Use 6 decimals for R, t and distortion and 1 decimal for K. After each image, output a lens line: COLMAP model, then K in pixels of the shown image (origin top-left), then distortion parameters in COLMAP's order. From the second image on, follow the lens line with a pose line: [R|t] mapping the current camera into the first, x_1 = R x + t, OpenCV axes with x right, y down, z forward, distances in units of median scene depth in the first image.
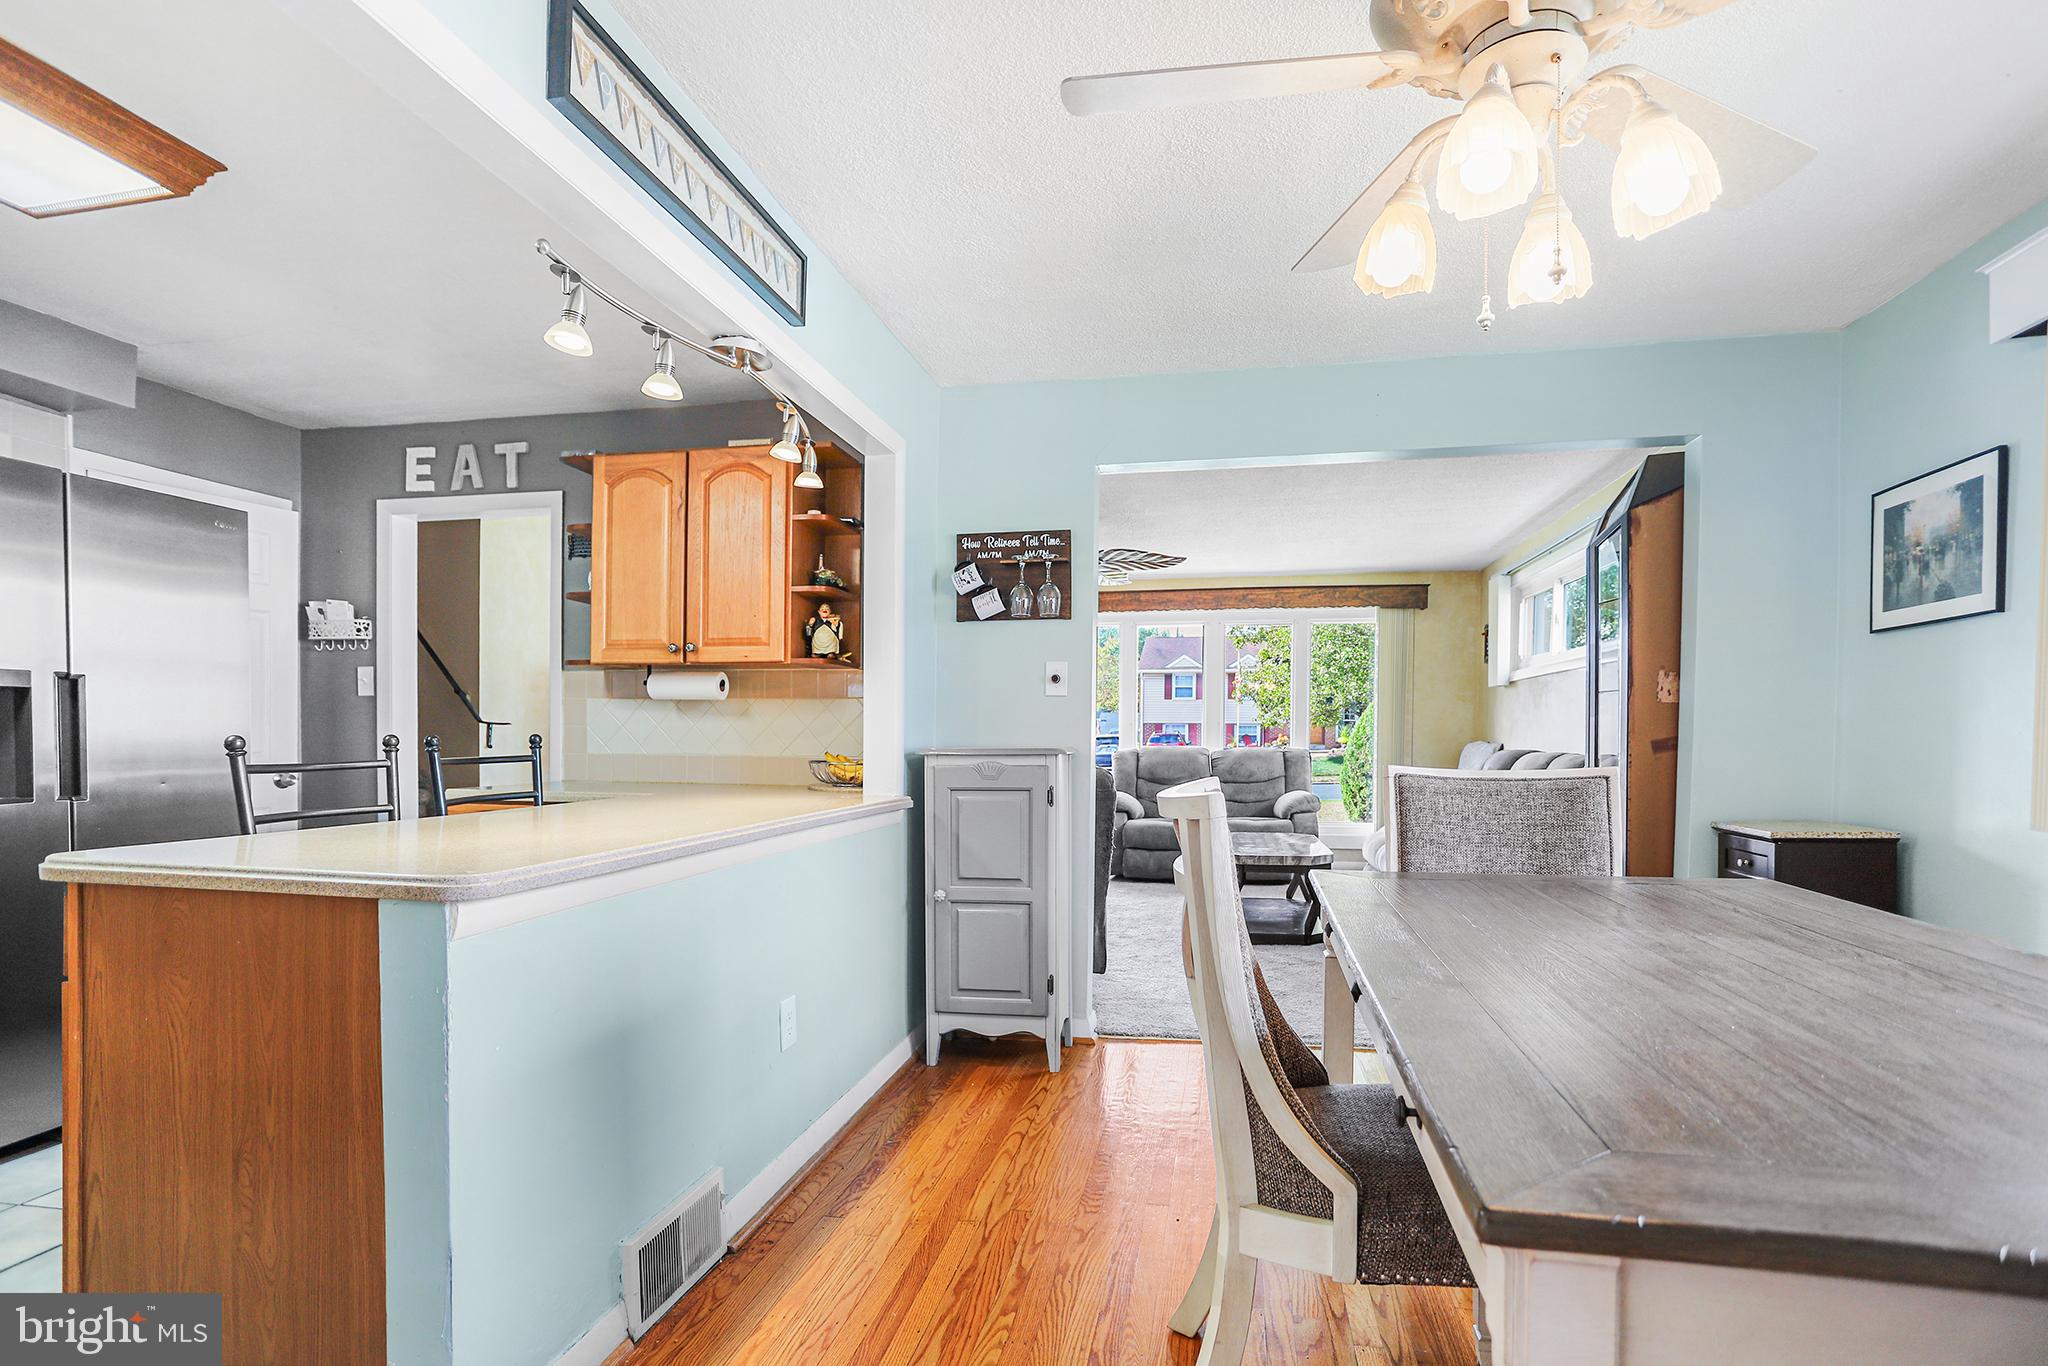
lens RADIAL K [[1014.1, 0, 1024.6], [0, 1014.1, 710.0], [0, 0, 1]] dist [-0.063144, 0.034308]
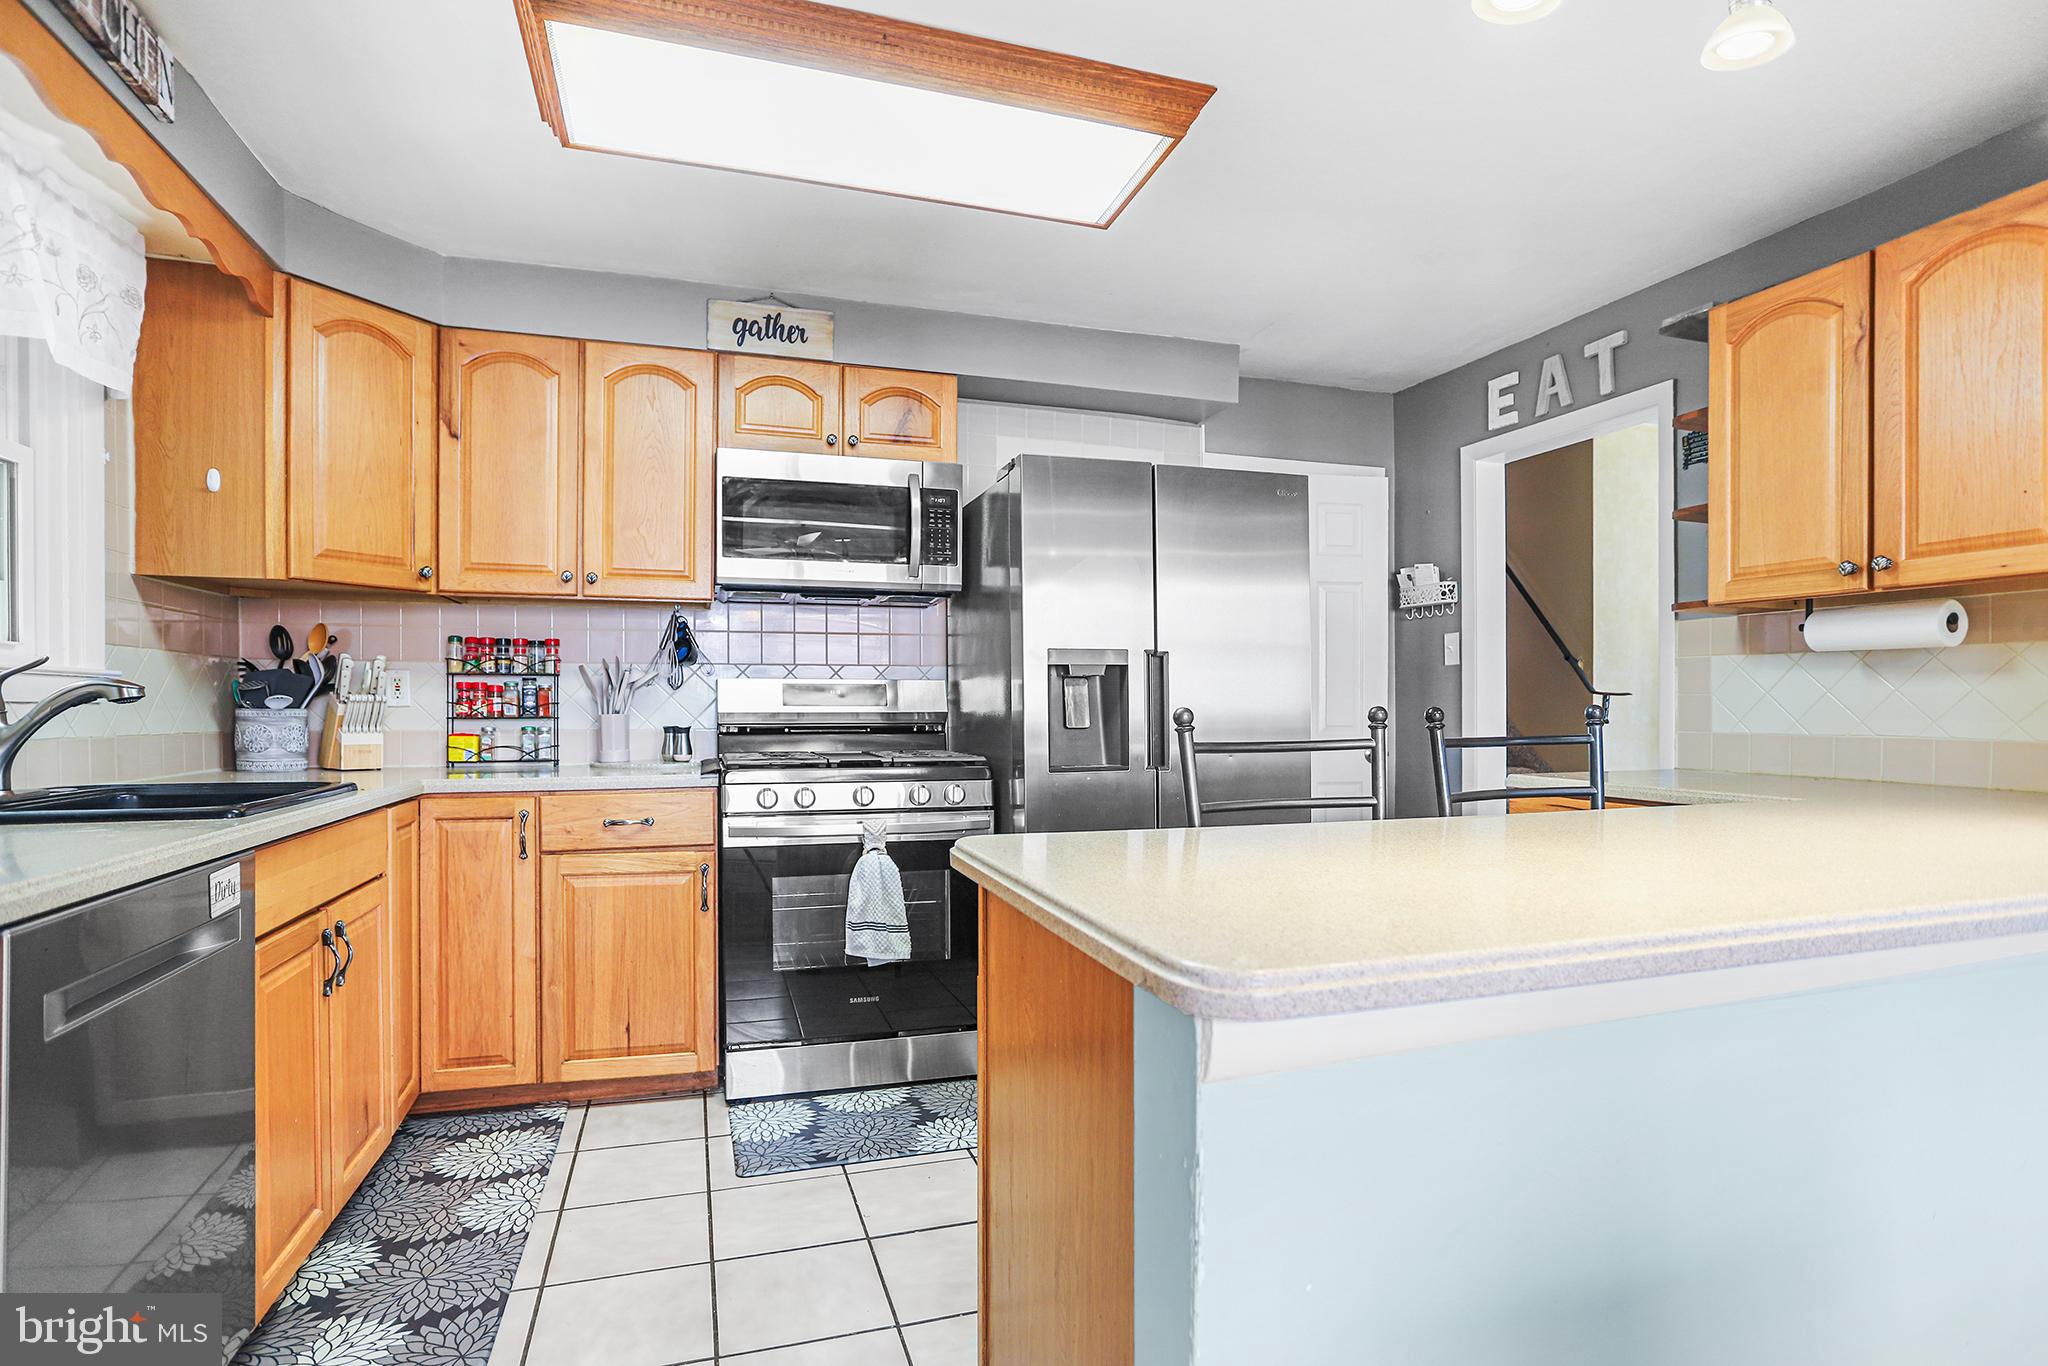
lens RADIAL K [[1014.1, 0, 1024.6], [0, 1014.1, 710.0], [0, 0, 1]] dist [-0.063144, 0.034308]
pose [[0.479541, -0.001105, -0.877519, -0.053607], [0.023120, 0.999668, 0.011376, 0.007854], [0.877215, -0.025744, 0.479407, 0.242599]]
